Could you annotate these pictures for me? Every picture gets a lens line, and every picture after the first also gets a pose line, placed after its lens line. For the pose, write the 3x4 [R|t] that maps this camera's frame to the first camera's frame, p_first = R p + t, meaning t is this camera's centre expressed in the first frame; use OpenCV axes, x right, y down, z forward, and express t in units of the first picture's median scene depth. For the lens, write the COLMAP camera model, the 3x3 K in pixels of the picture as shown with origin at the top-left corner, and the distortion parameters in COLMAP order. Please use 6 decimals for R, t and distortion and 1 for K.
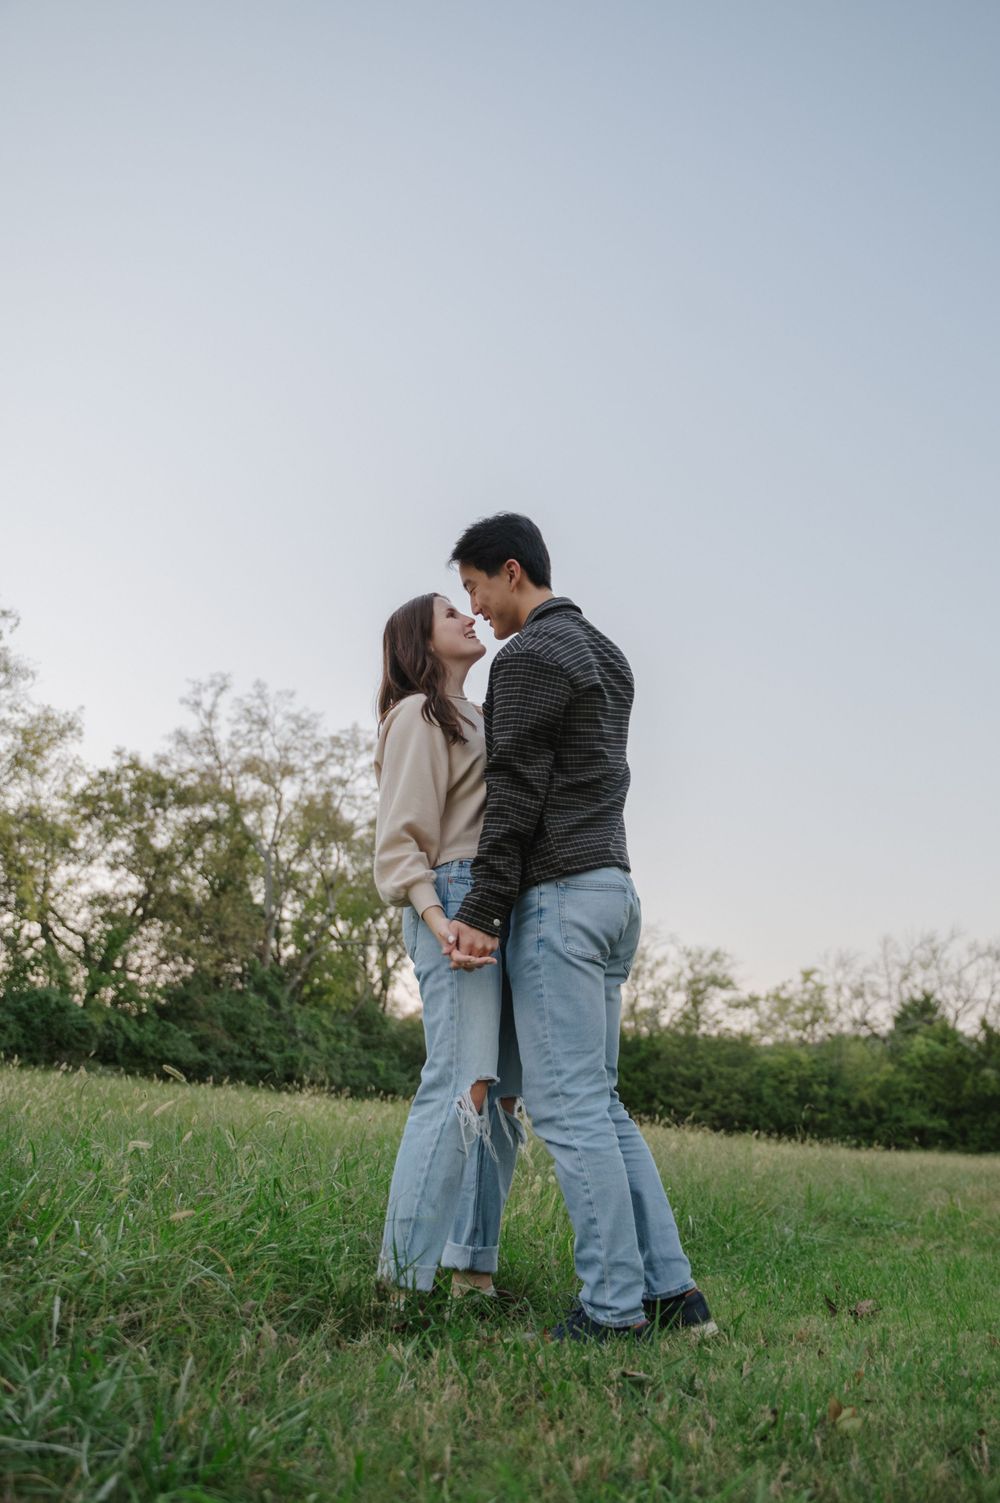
lens RADIAL K [[1143.9, 0, 502.0], [0, 1143.9, 757.2], [0, 0, 1]] dist [-0.008522, 0.001718]
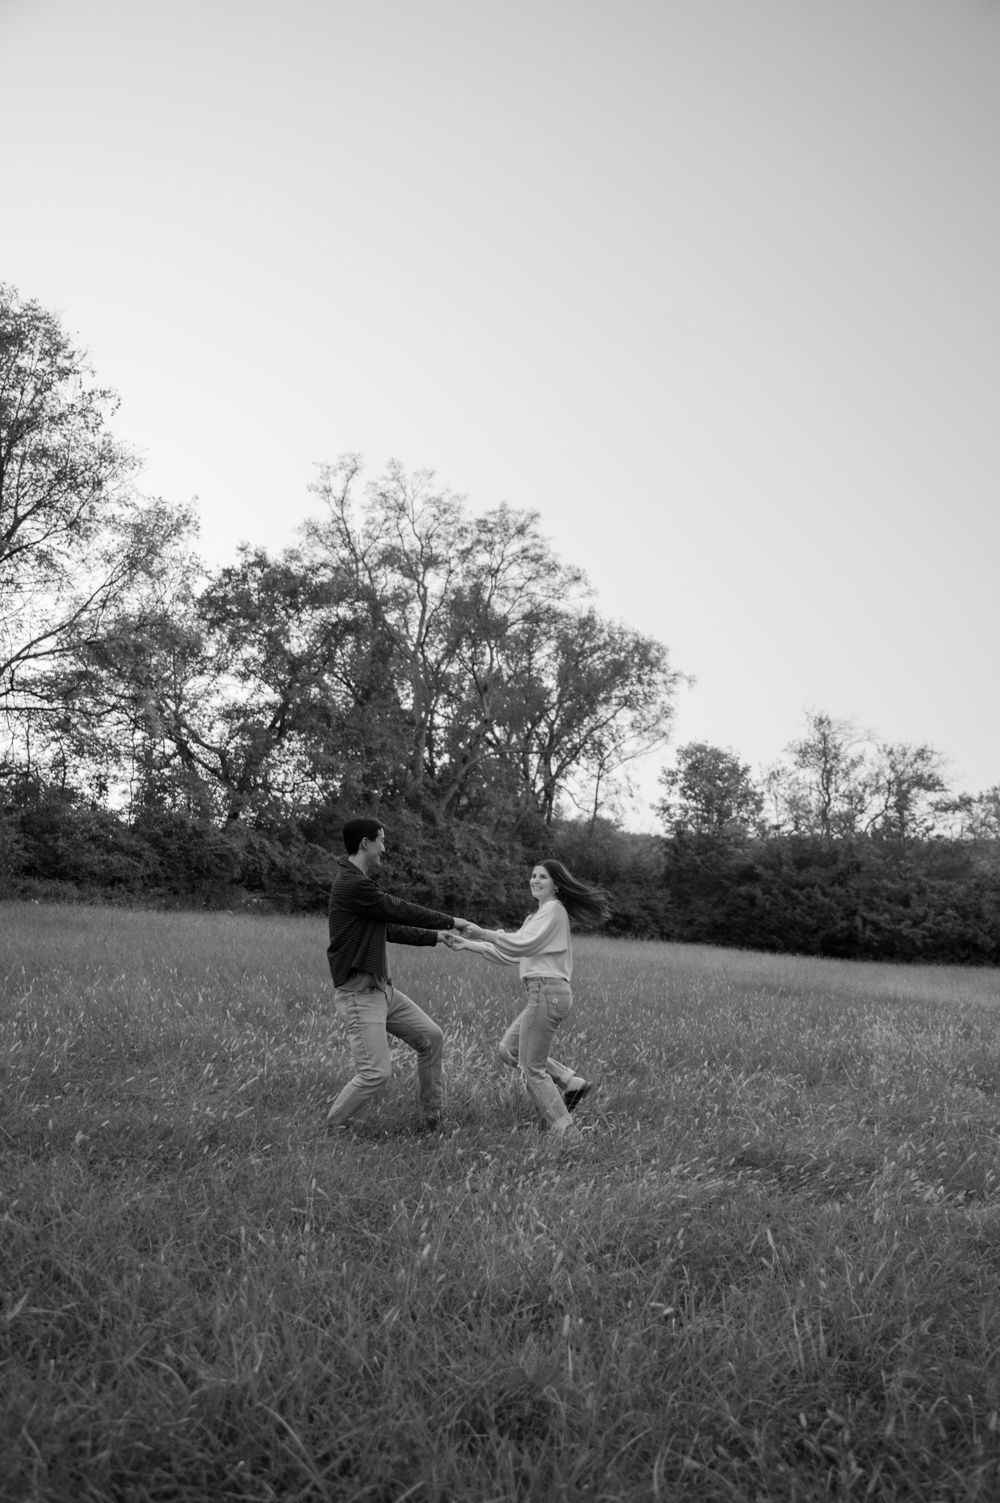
lens RADIAL K [[1143.9, 0, 498.1], [0, 1143.9, 754.4], [0, 0, 1]] dist [-0.008522, 0.001718]
pose [[0.990154, -0.022318, -0.138194, -0.016466], [0.046336, 0.983812, 0.173108, 0.008483], [0.132094, -0.177807, 0.975159, 0.117271]]
